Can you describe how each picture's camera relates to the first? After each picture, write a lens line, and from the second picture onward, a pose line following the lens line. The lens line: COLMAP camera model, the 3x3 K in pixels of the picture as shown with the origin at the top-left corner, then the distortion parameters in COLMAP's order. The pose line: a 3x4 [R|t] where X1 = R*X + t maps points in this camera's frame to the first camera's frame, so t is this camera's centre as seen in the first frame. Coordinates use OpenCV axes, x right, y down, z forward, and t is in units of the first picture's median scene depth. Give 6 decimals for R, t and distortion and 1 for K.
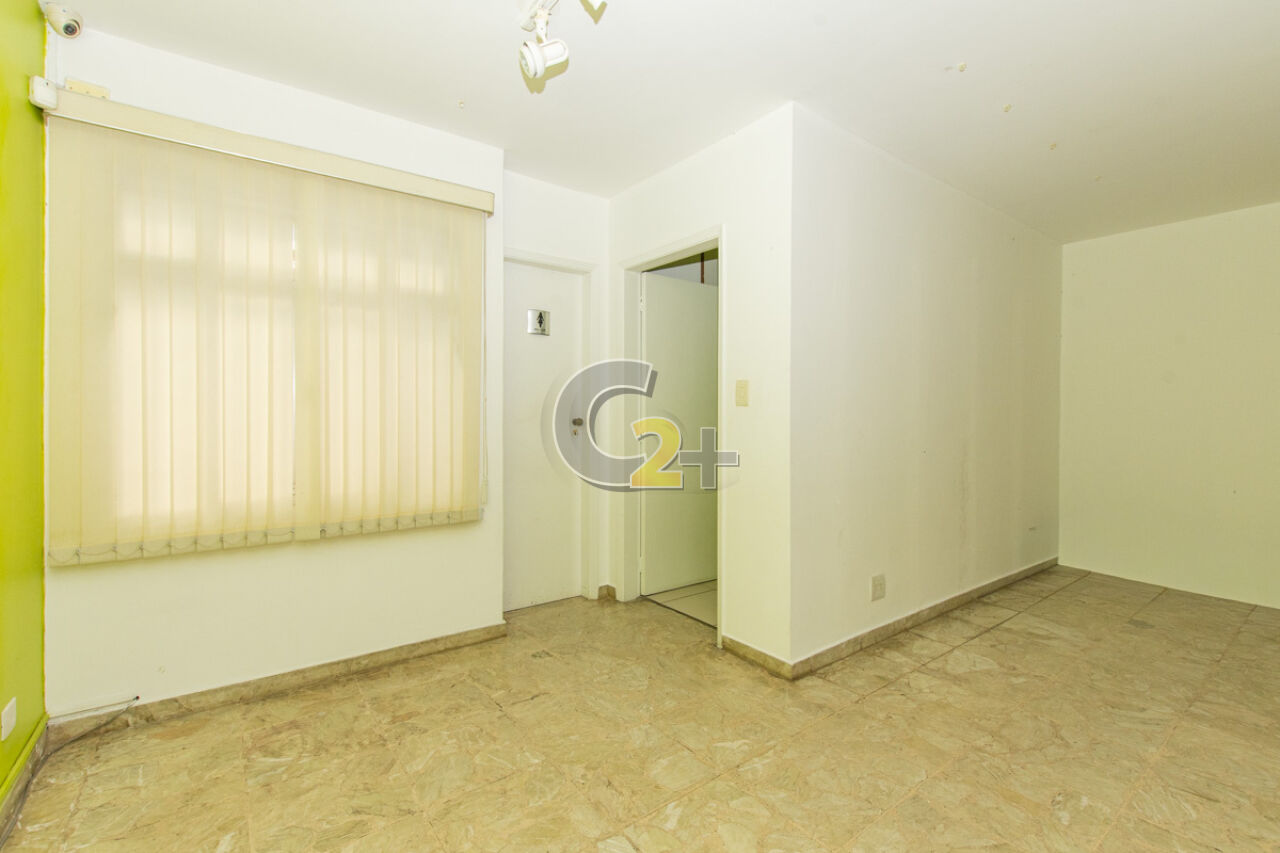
lens RADIAL K [[554.0, 0, 640.5], [0, 554.0, 421.9], [0, 0, 1]] dist [0.001690, -0.000132]
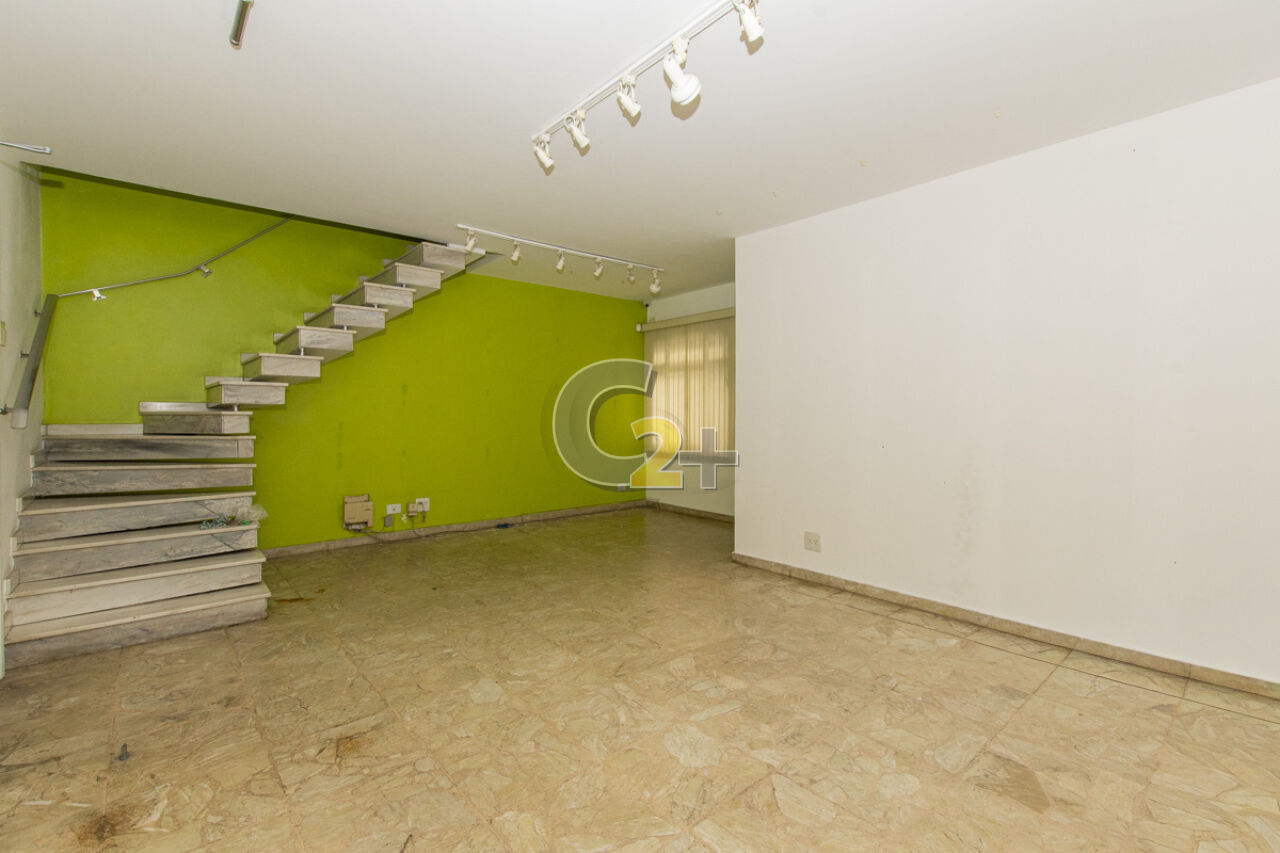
lens RADIAL K [[563.9, 0, 638.7], [0, 563.9, 422.1], [0, 0, 1]] dist [0.002369, -0.000623]
pose [[0.066453, 0.016472, -0.997654, 1.992875], [-0.006319, 0.999851, 0.016088, -0.012779], [0.997770, 0.005235, 0.066547, 0.549592]]
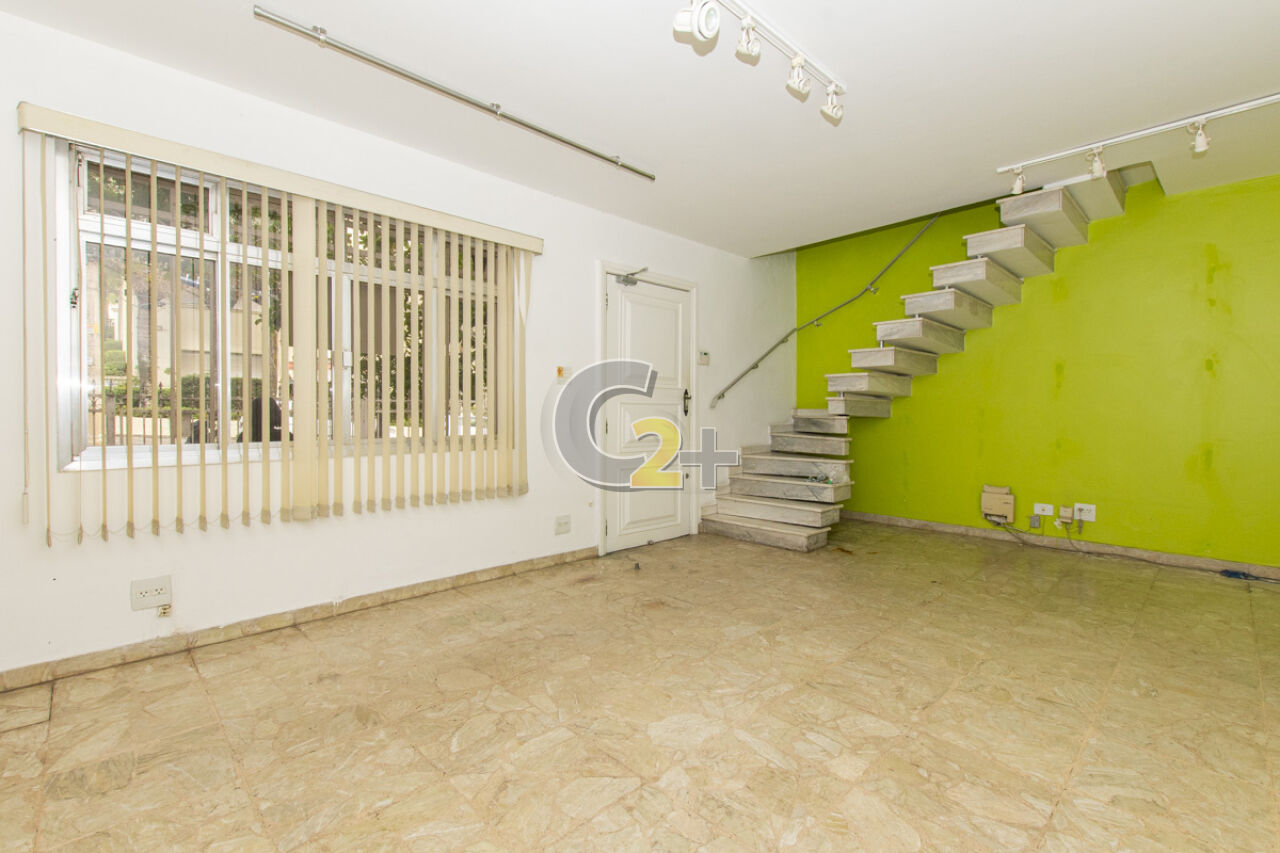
lens RADIAL K [[563.9, 0, 638.7], [0, 563.9, 422.1], [0, 0, 1]] dist [0.002369, -0.000623]
pose [[-0.992458, -0.000312, -0.122583, 1.366479], [-0.003025, 0.999755, 0.021944, 0.033043], [0.122546, 0.022149, -0.992216, 1.397682]]
